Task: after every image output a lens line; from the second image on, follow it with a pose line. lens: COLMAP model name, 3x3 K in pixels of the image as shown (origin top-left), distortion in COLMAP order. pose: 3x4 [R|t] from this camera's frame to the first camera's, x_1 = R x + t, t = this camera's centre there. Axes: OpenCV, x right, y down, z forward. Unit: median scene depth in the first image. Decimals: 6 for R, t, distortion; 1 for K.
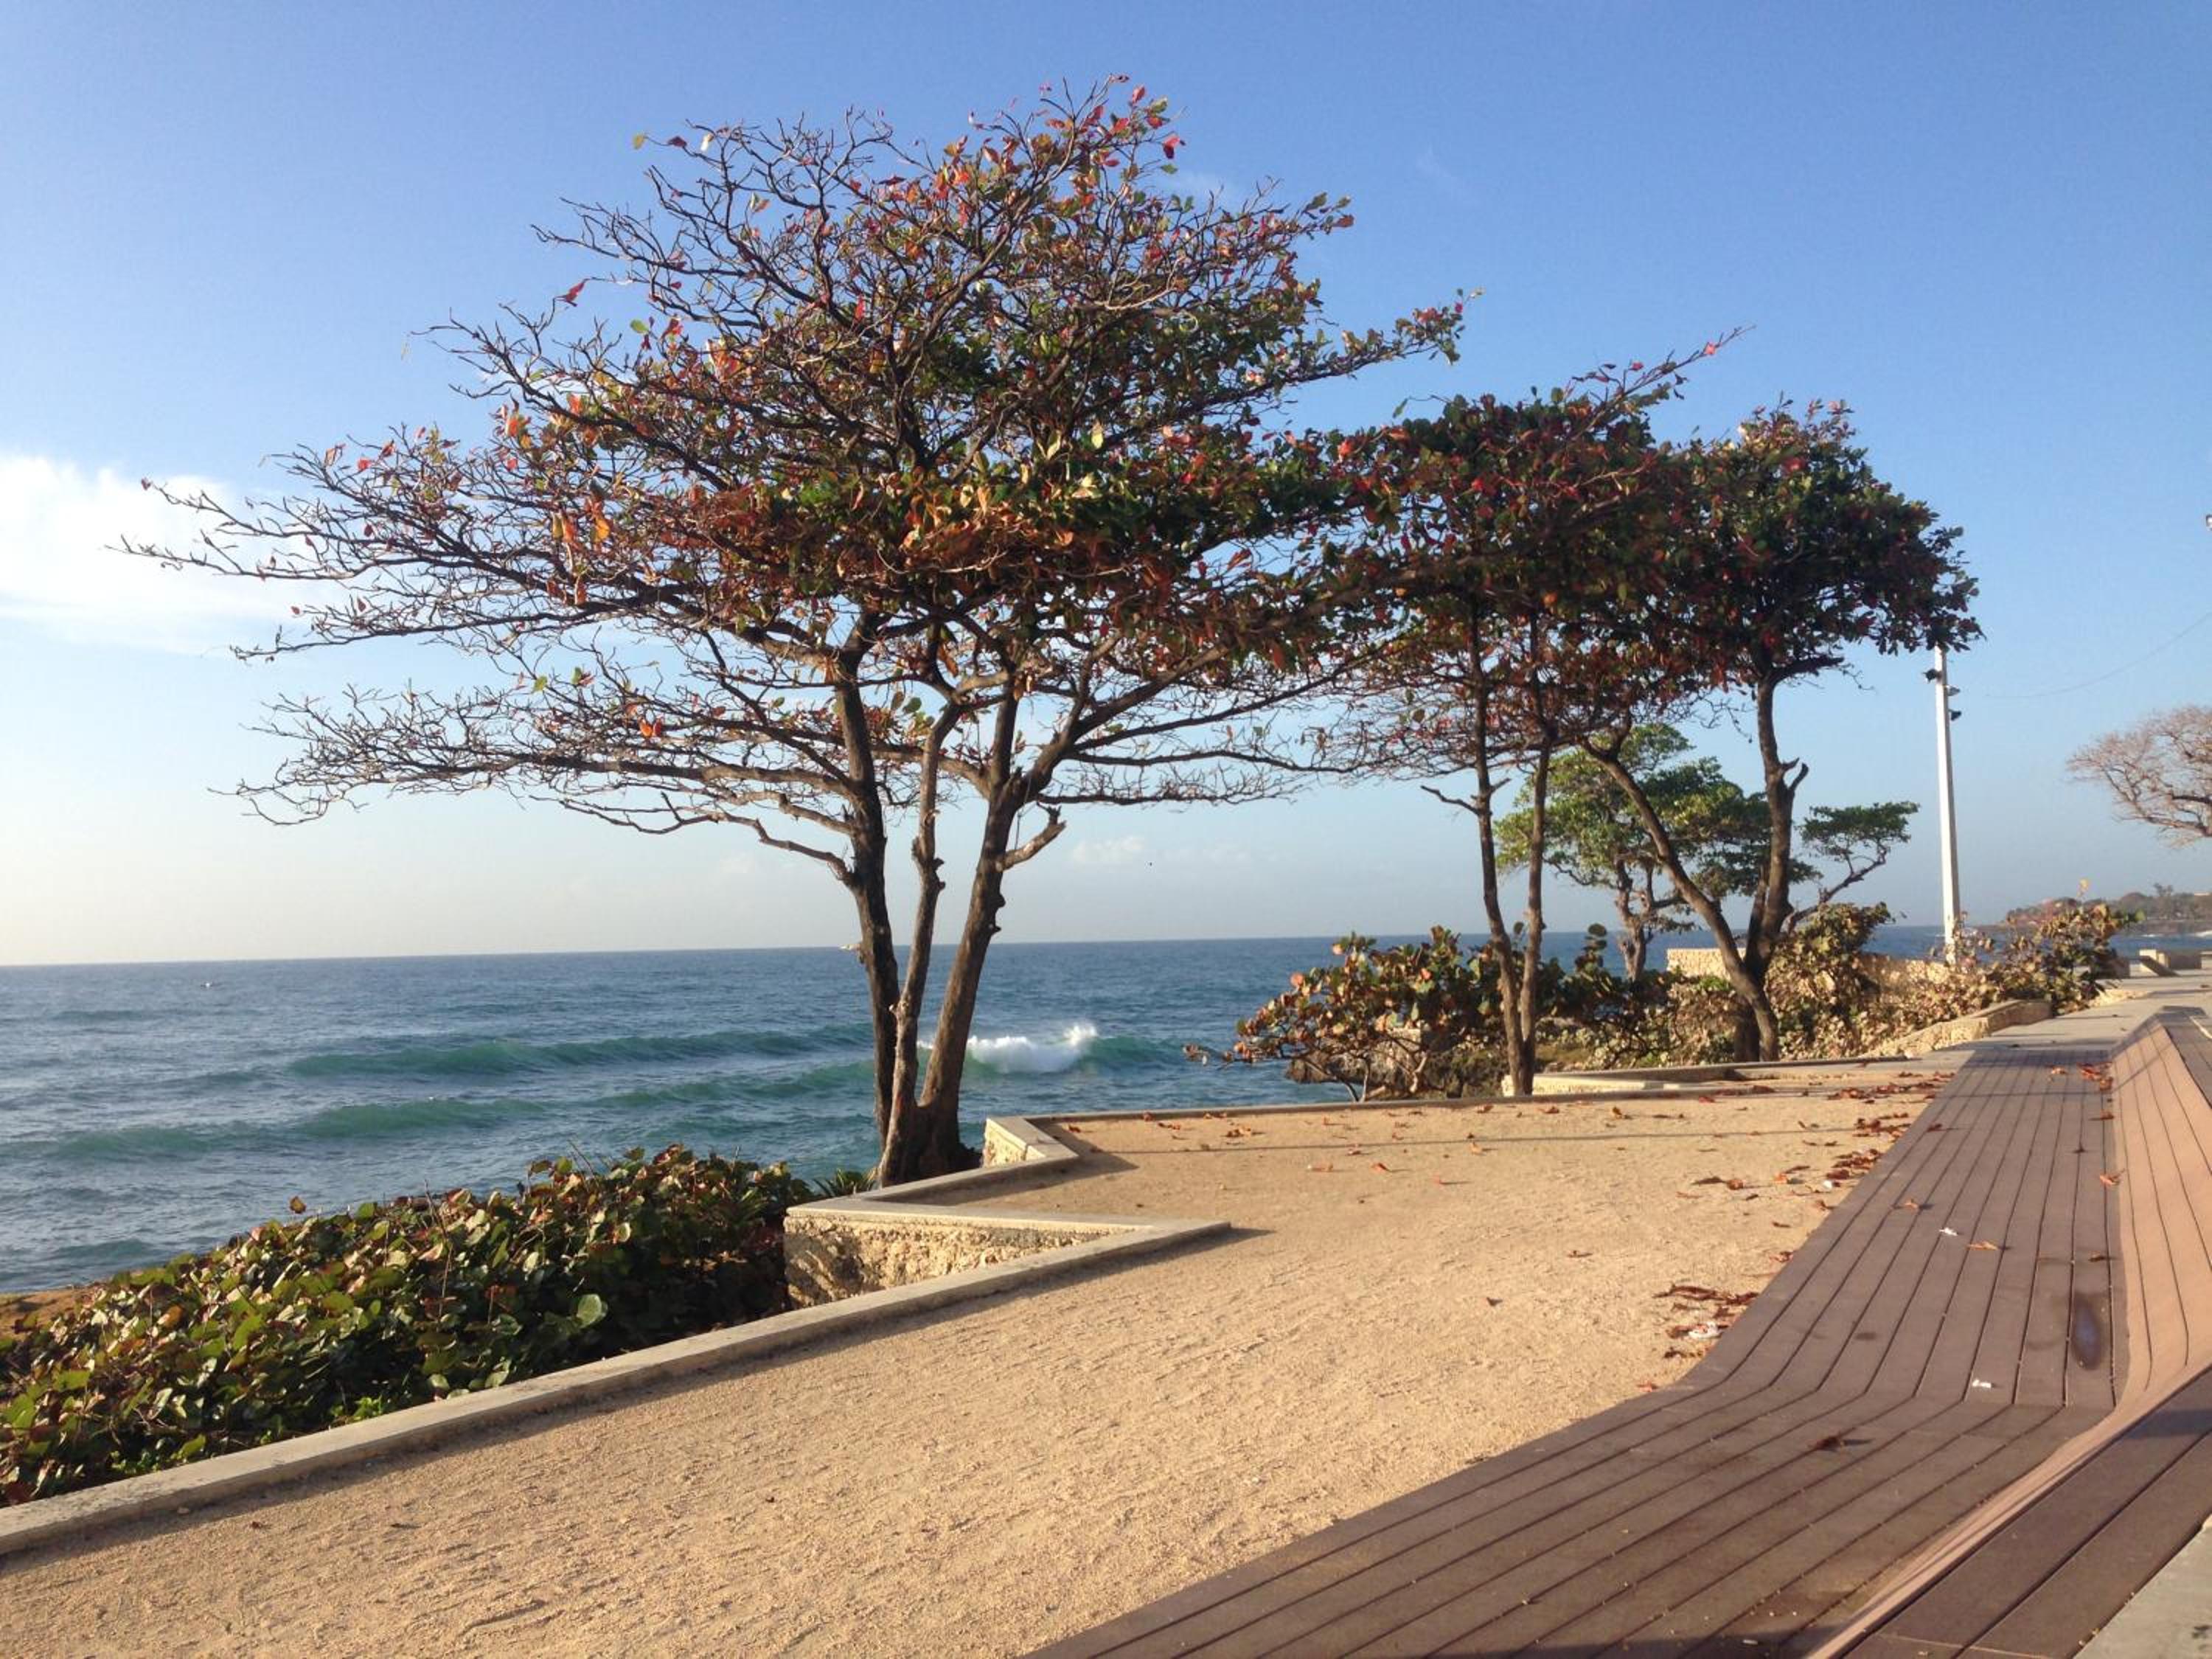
lens RADIAL K [[2042.7, 0, 1098.4], [0, 2042.7, 822.6], [0, 0, 1]] dist [0.130903, -0.210101]
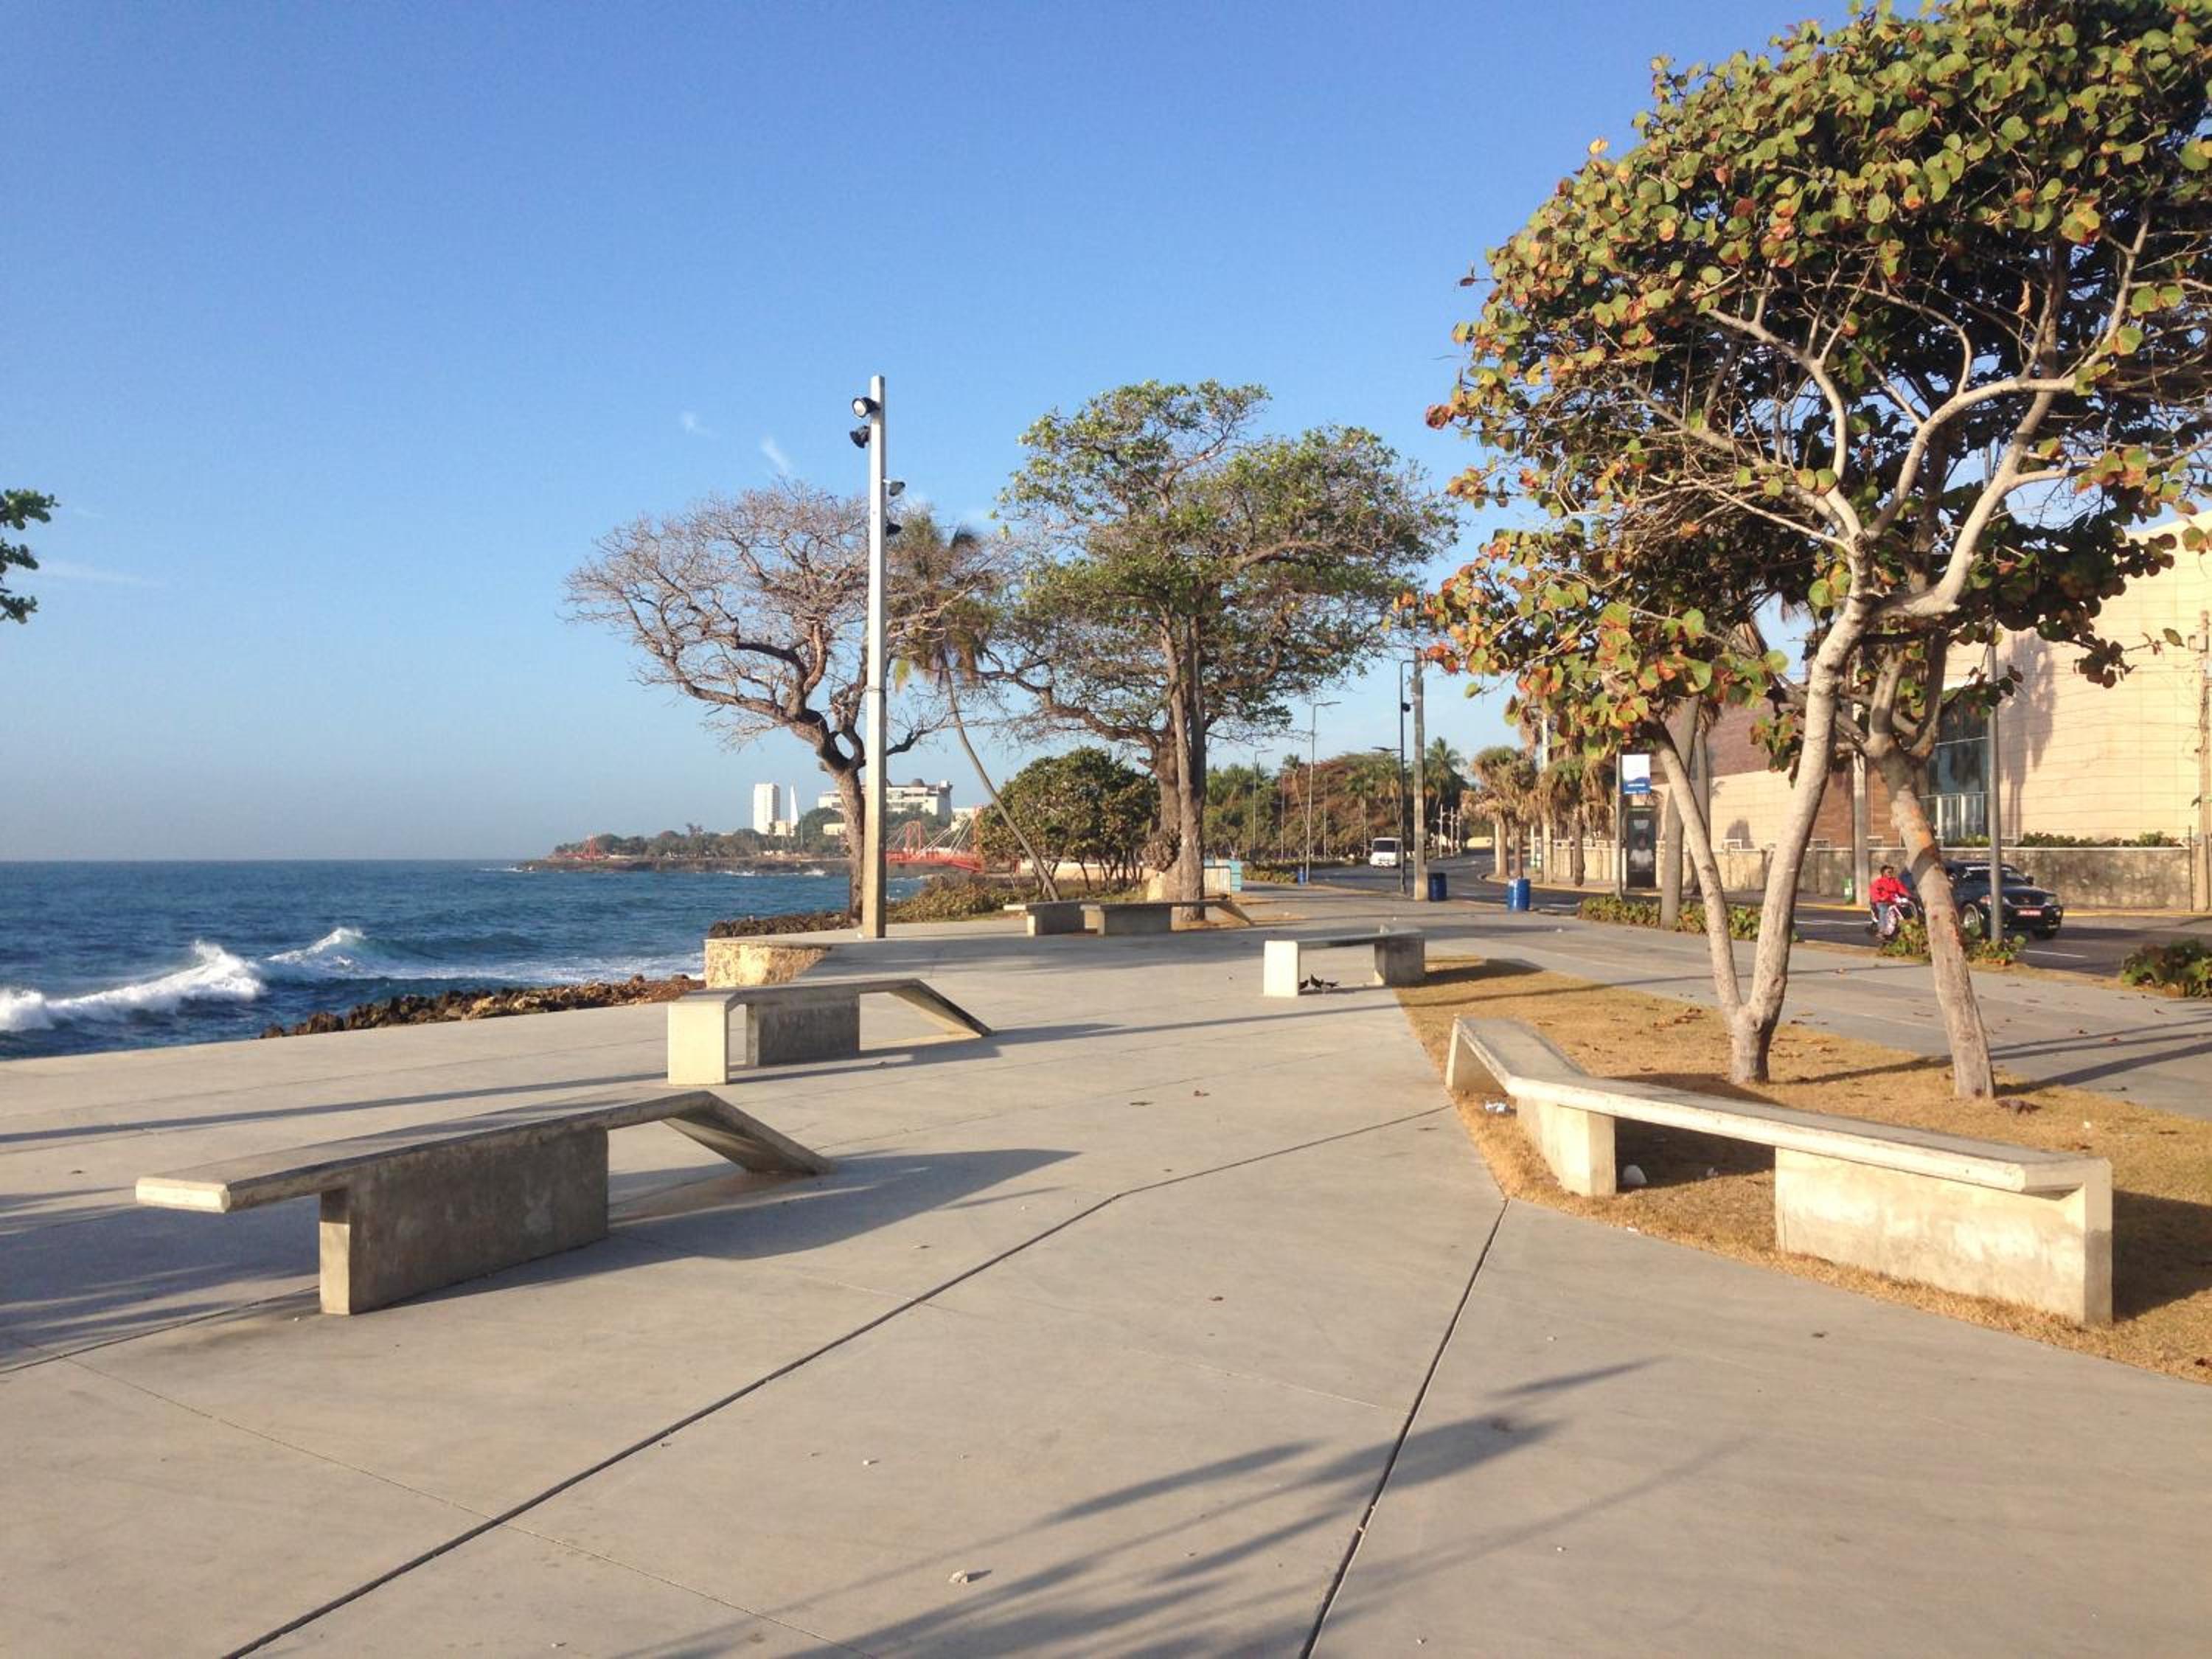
lens RADIAL K [[2042.7, 0, 1098.4], [0, 2042.7, 822.6], [0, 0, 1]] dist [0.130903, -0.210101]
pose [[0.785292, 0.026349, 0.618564, 0.868858], [-0.046560, 0.998778, 0.016565, 0.074596], [-0.617372, -0.041809, 0.785560, 1.736560]]
